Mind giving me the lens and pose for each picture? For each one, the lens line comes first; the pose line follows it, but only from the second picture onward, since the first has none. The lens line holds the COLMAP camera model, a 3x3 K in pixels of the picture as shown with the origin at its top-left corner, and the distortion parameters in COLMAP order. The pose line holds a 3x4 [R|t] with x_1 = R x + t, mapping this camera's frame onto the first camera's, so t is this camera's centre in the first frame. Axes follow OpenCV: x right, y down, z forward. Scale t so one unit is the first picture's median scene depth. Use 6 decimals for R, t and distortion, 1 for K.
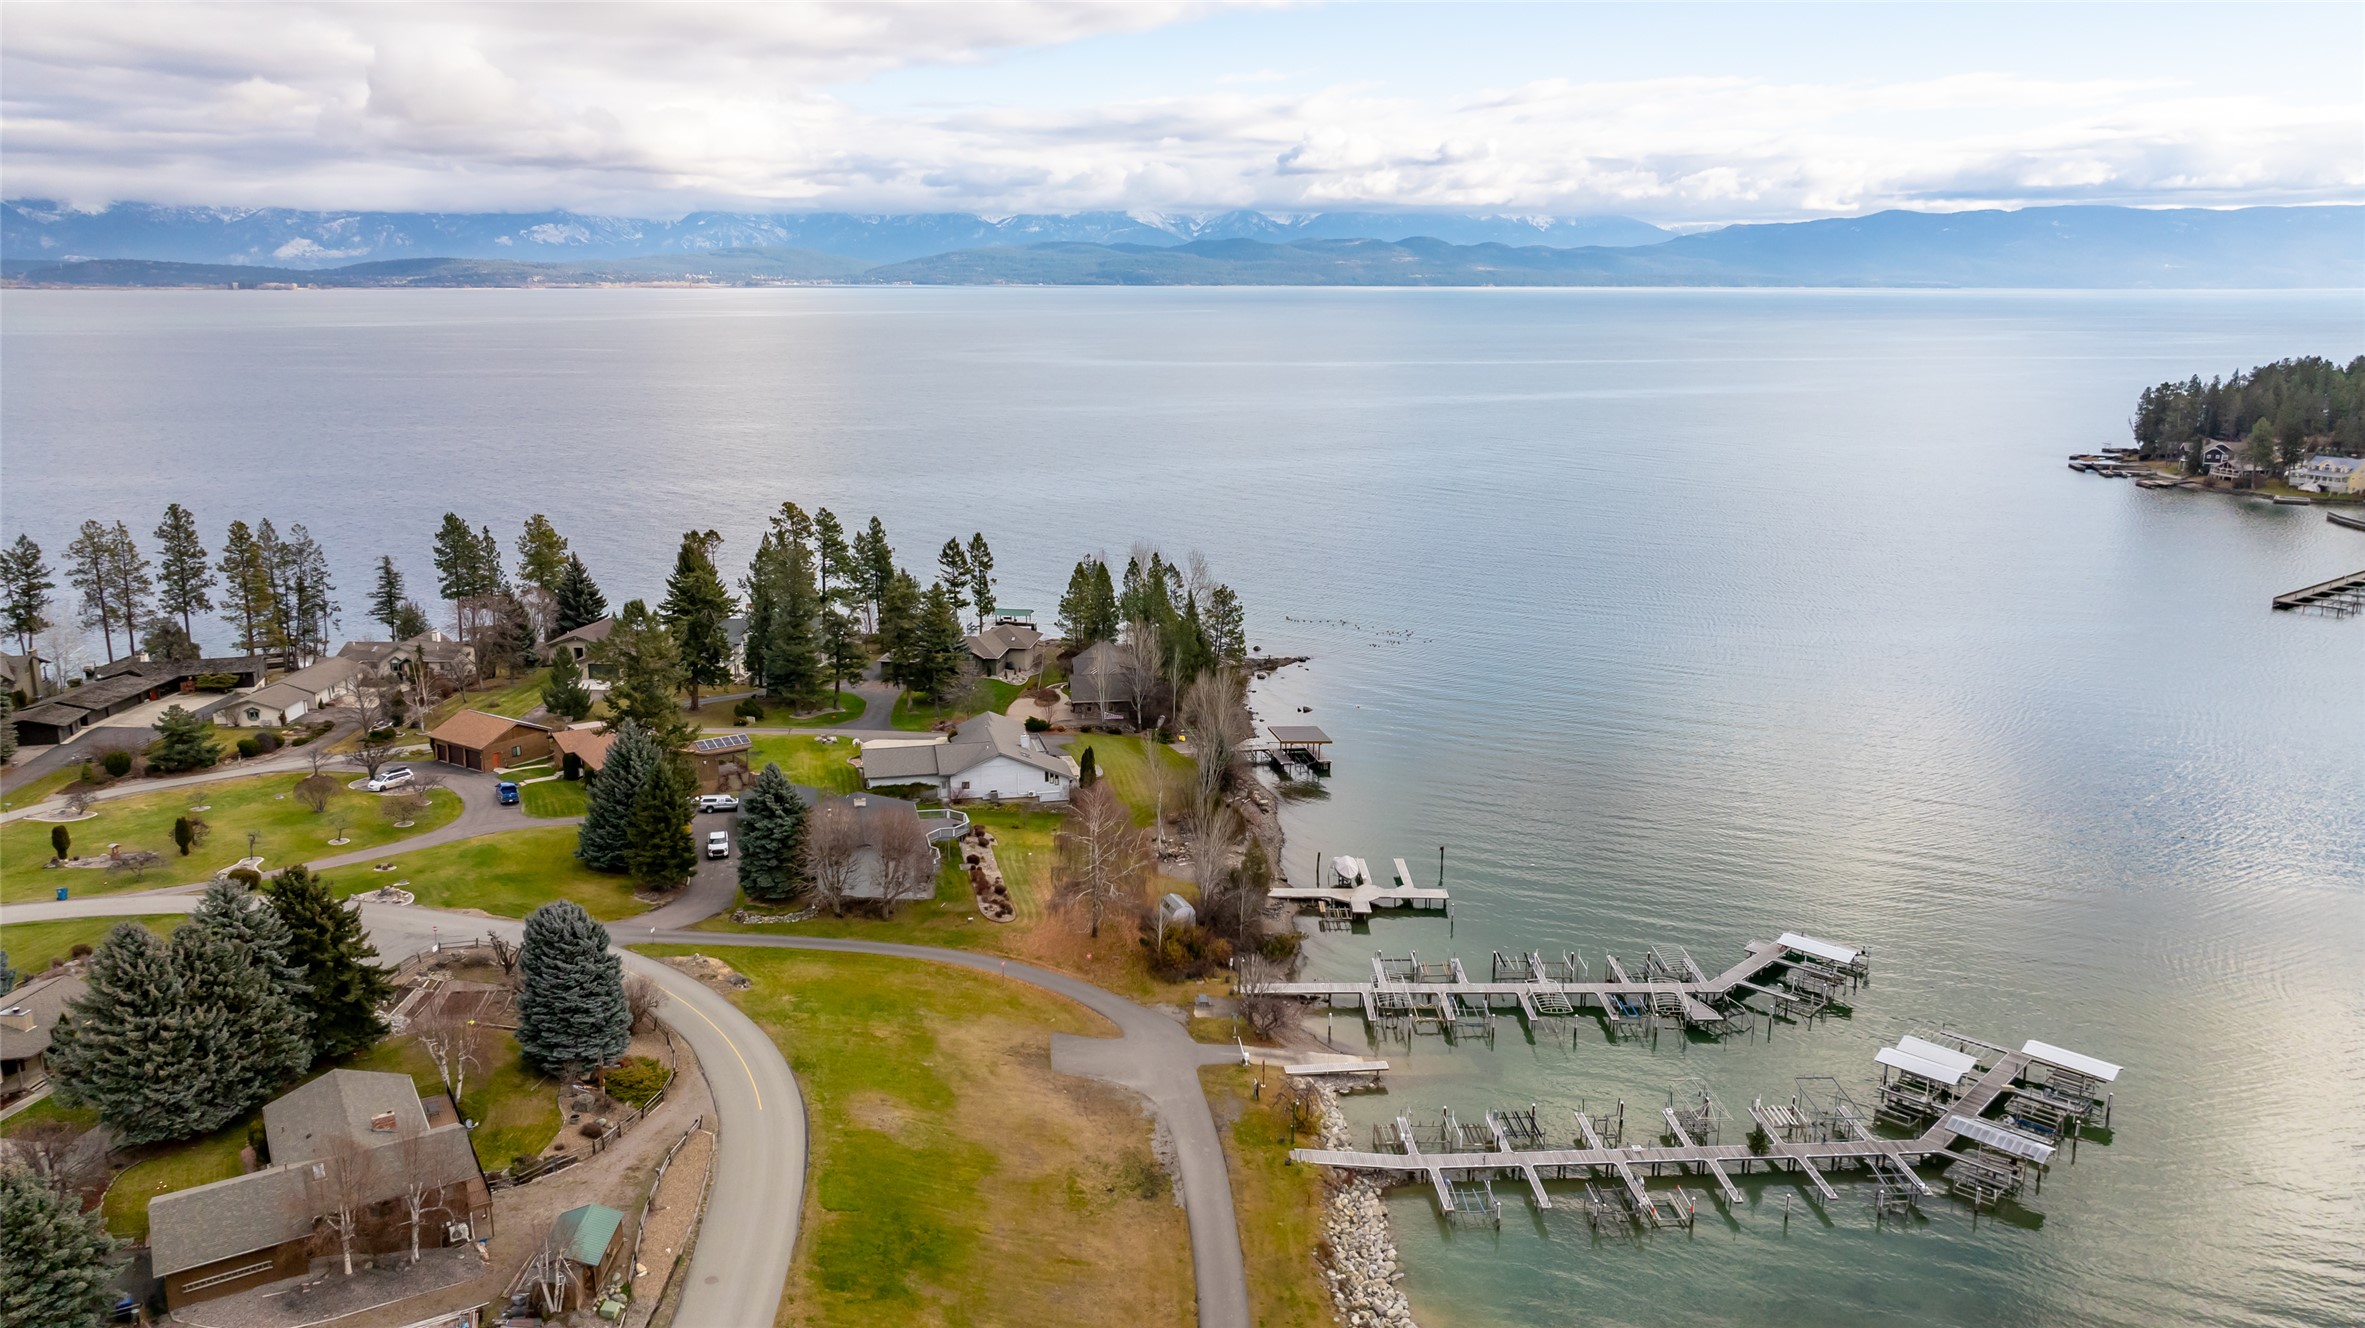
lens RADIAL K [[1670.2, 0, 1185.9], [0, 1670.2, 659.4], [0, 0, 1]] dist [-0.014062, -0.006616]
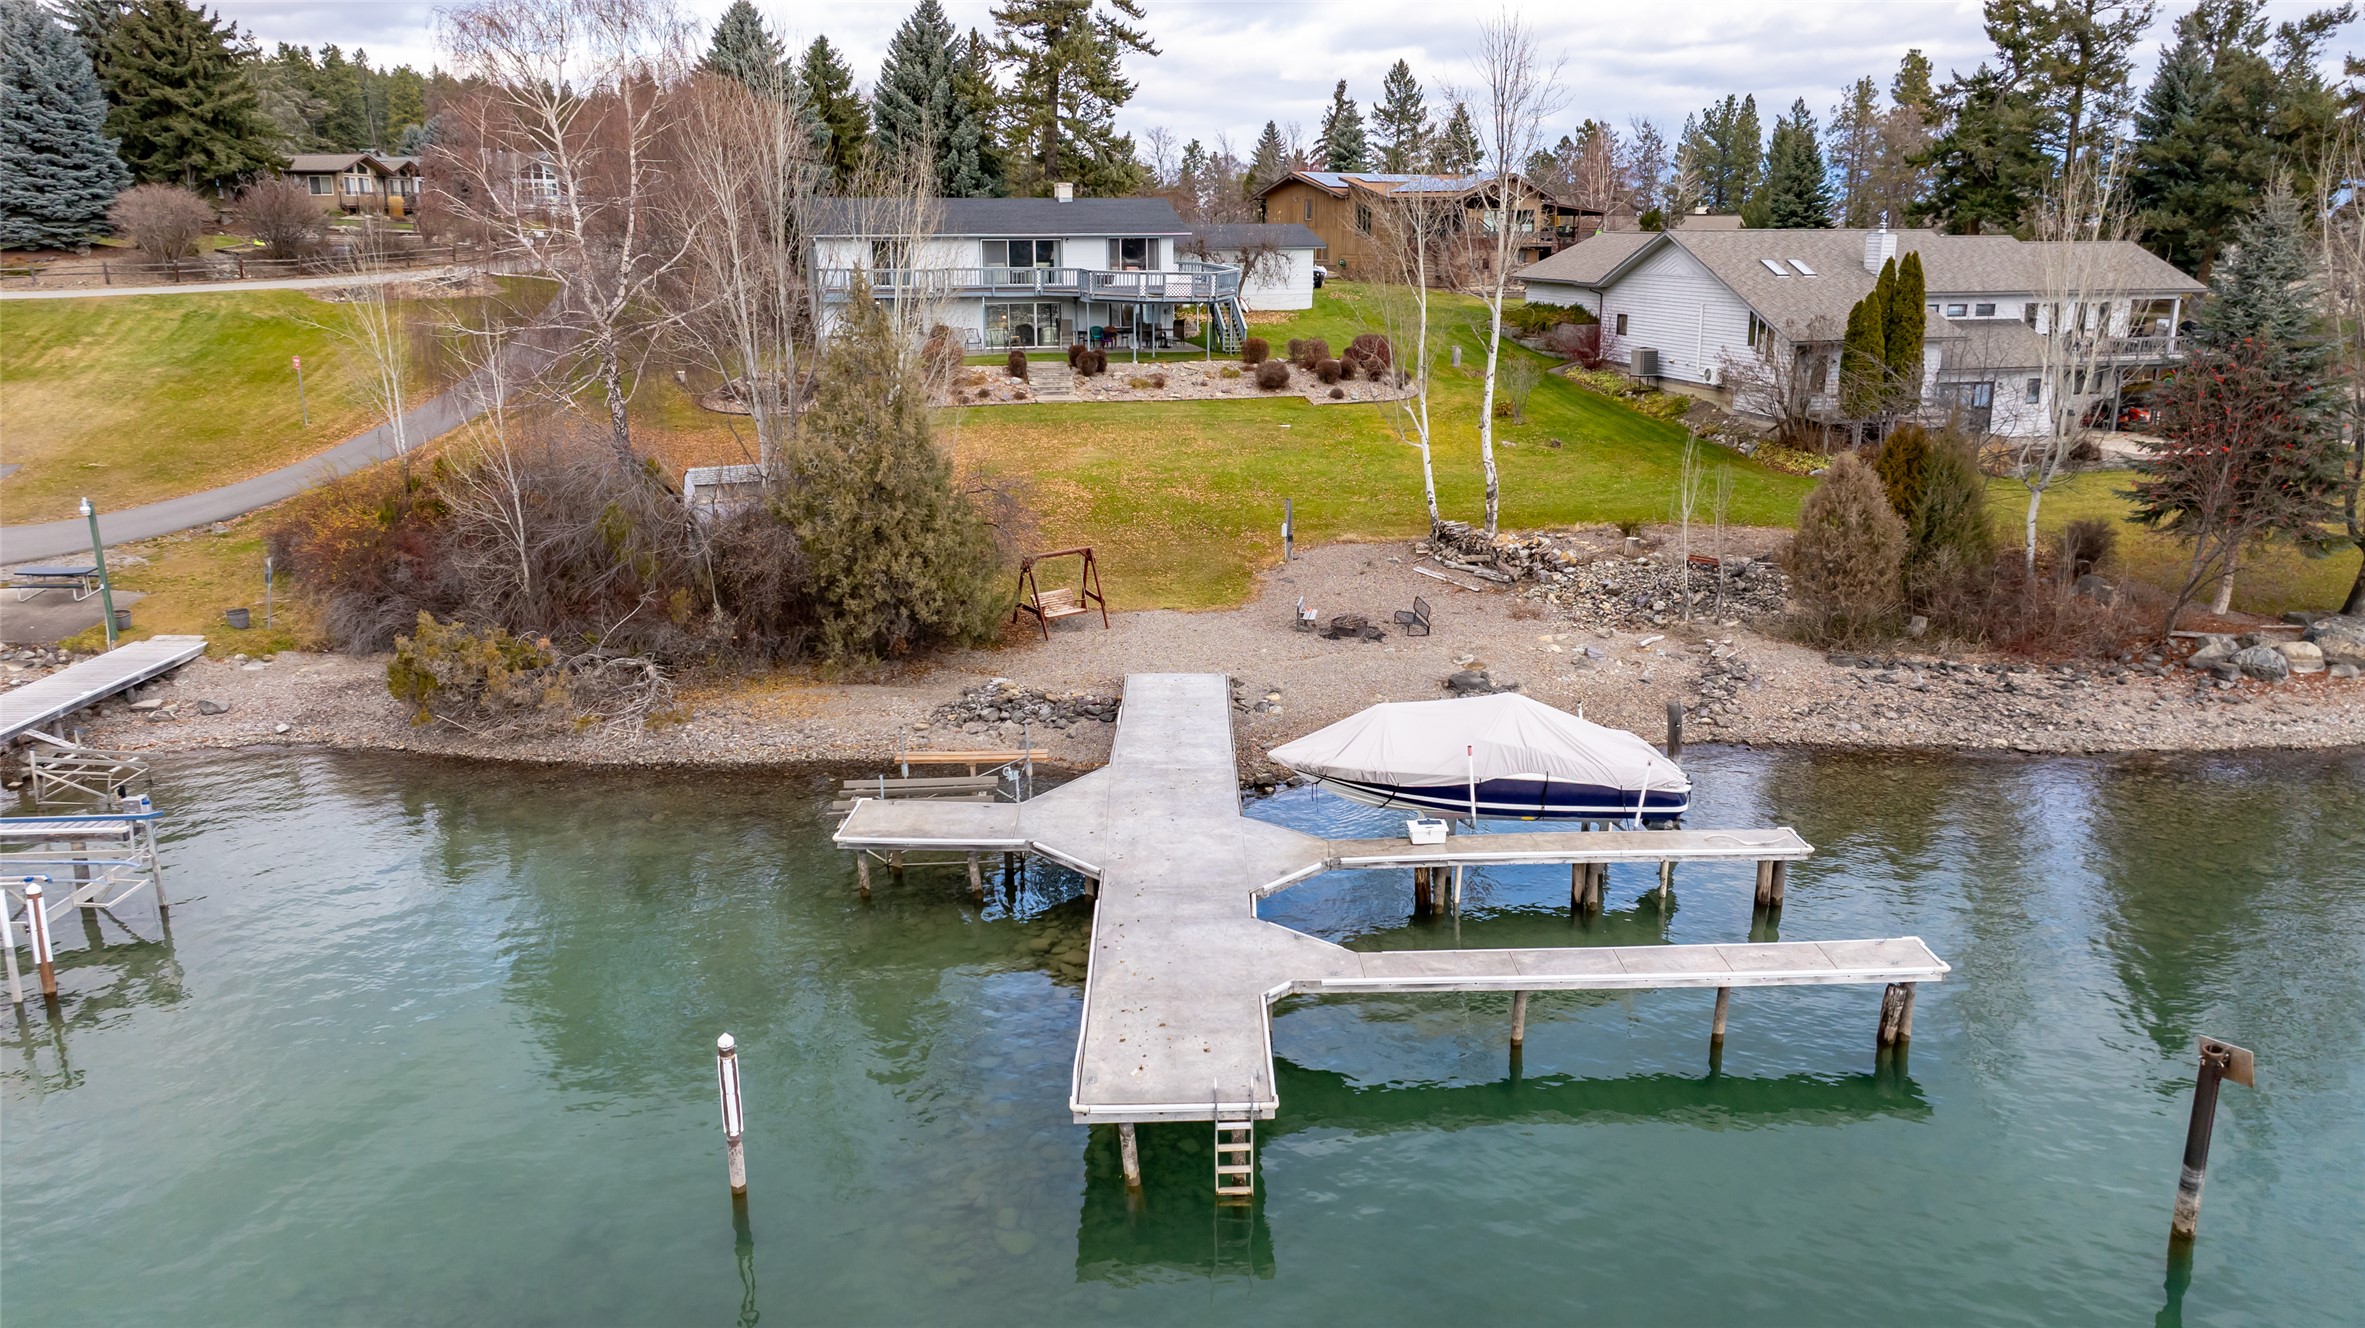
lens RADIAL K [[1679.3, 0, 1187.2], [0, 1679.3, 663.9], [0, 0, 1]] dist [-0.010089, -0.009657]
pose [[0.023028, 0.251775, -0.967512, 0.272783], [-0.224128, 0.944435, 0.240436, 0.092028], [0.974288, 0.211309, 0.078178, 1.050151]]
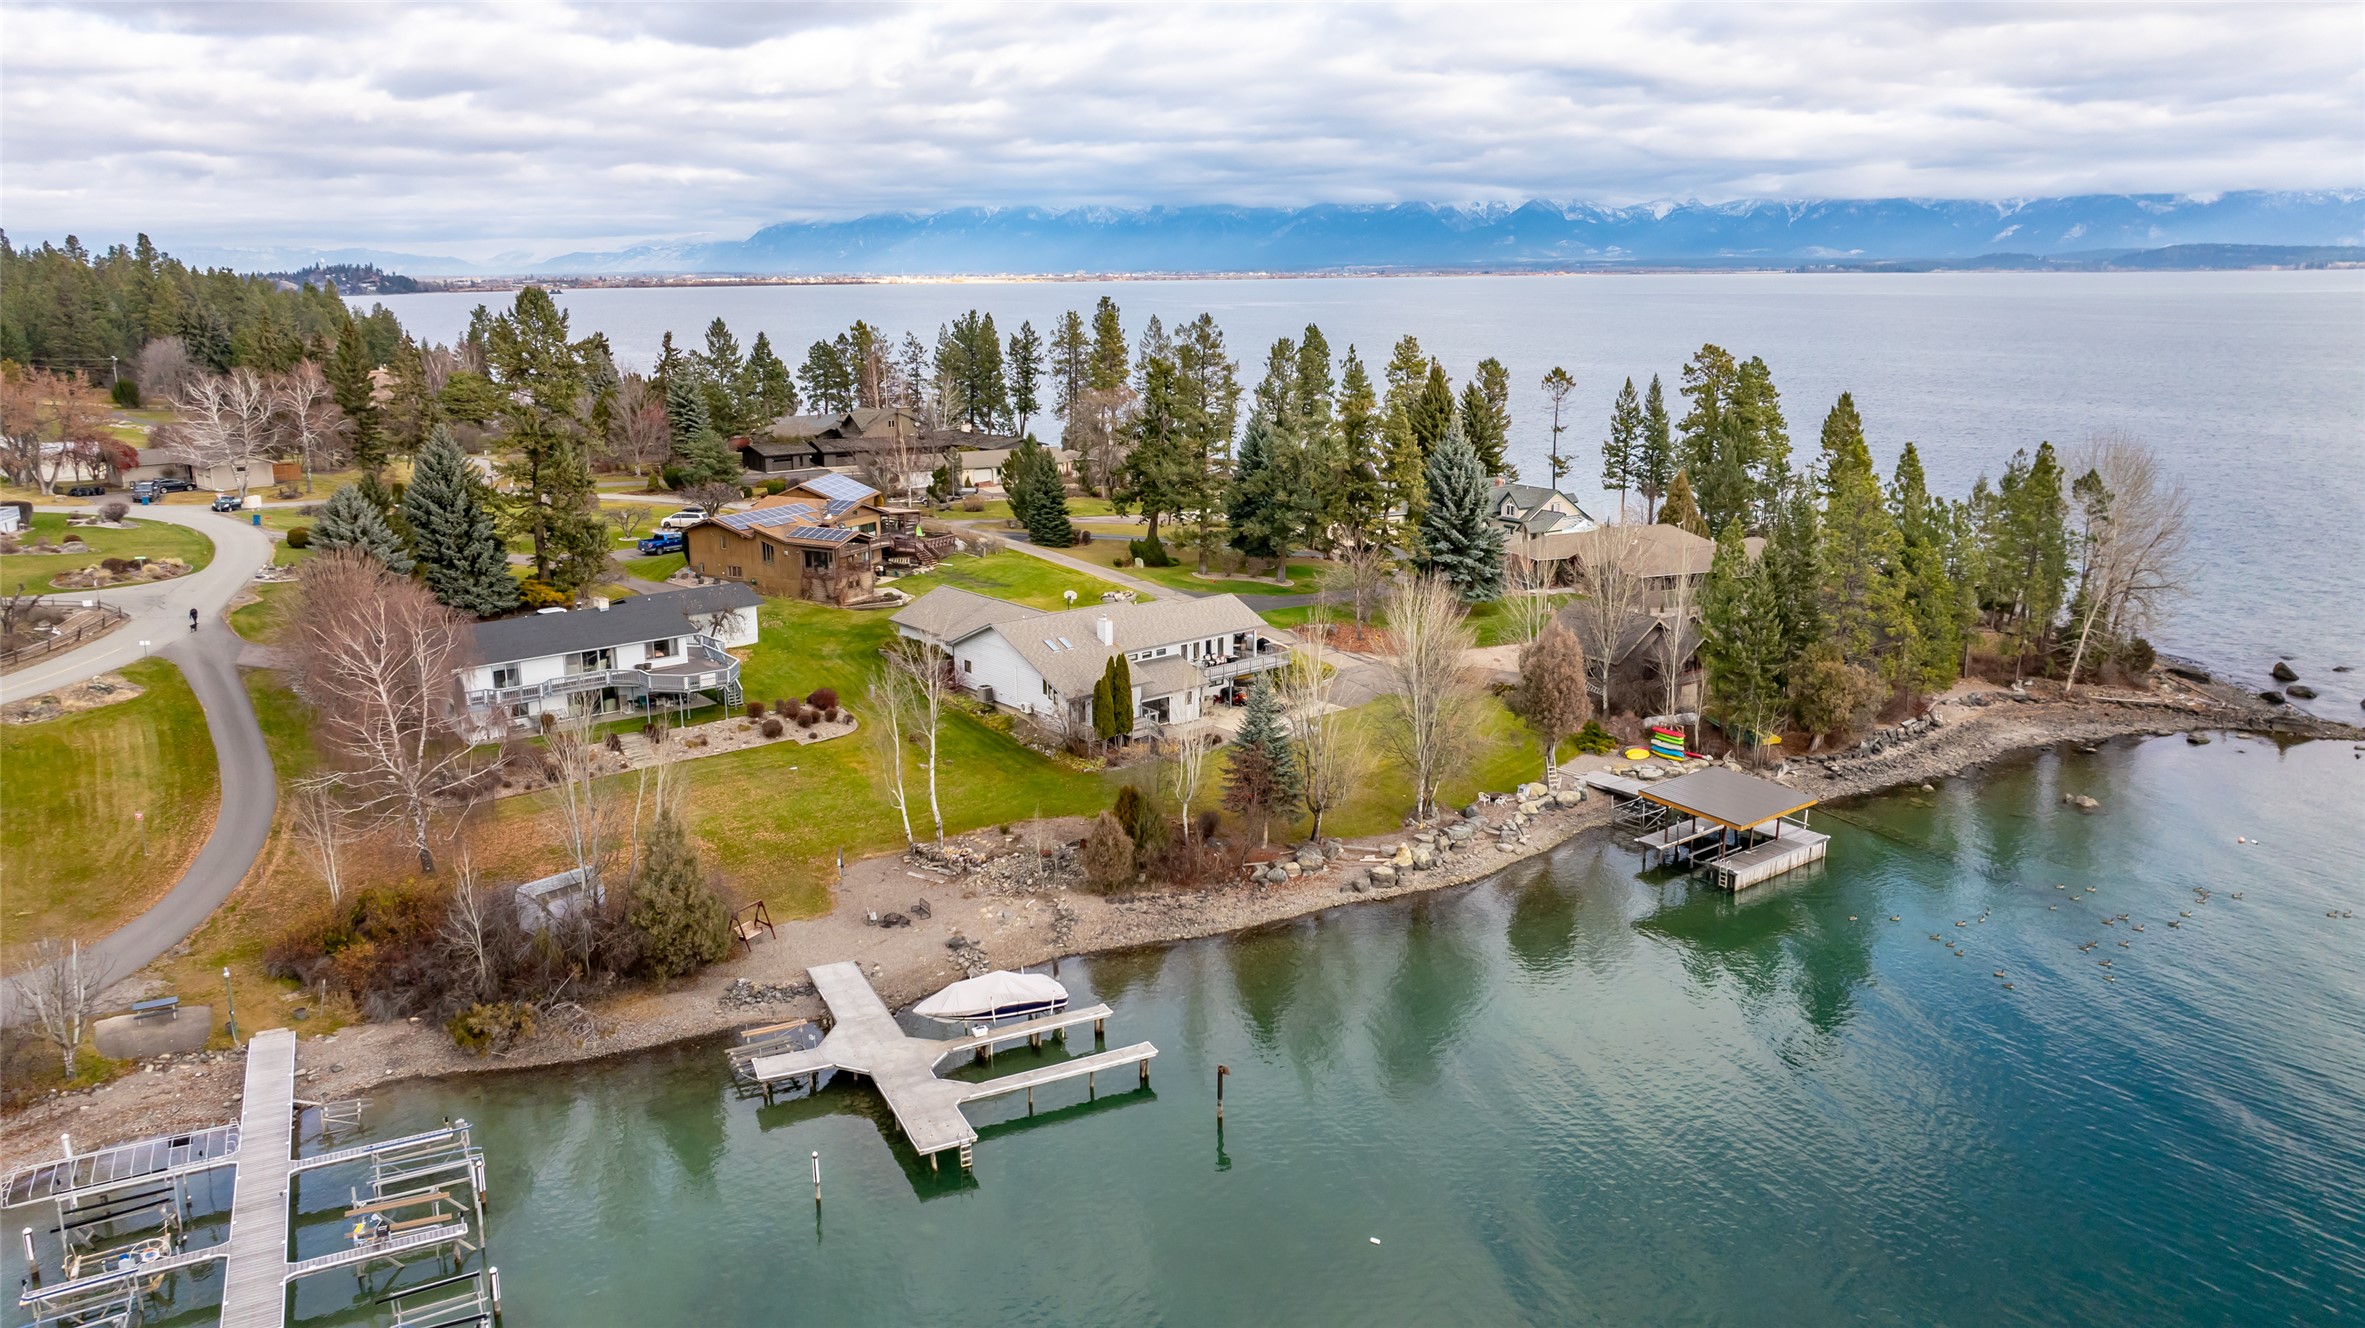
lens RADIAL K [[1670.2, 0, 1185.9], [0, 1670.2, 659.4], [0, 0, 1]] dist [-0.014062, -0.006616]
pose [[0.444026, 0.198196, -0.873819, 0.512914], [-0.193776, 0.973391, 0.122314, -0.020396], [0.874810, 0.115014, 0.470616, 0.915872]]
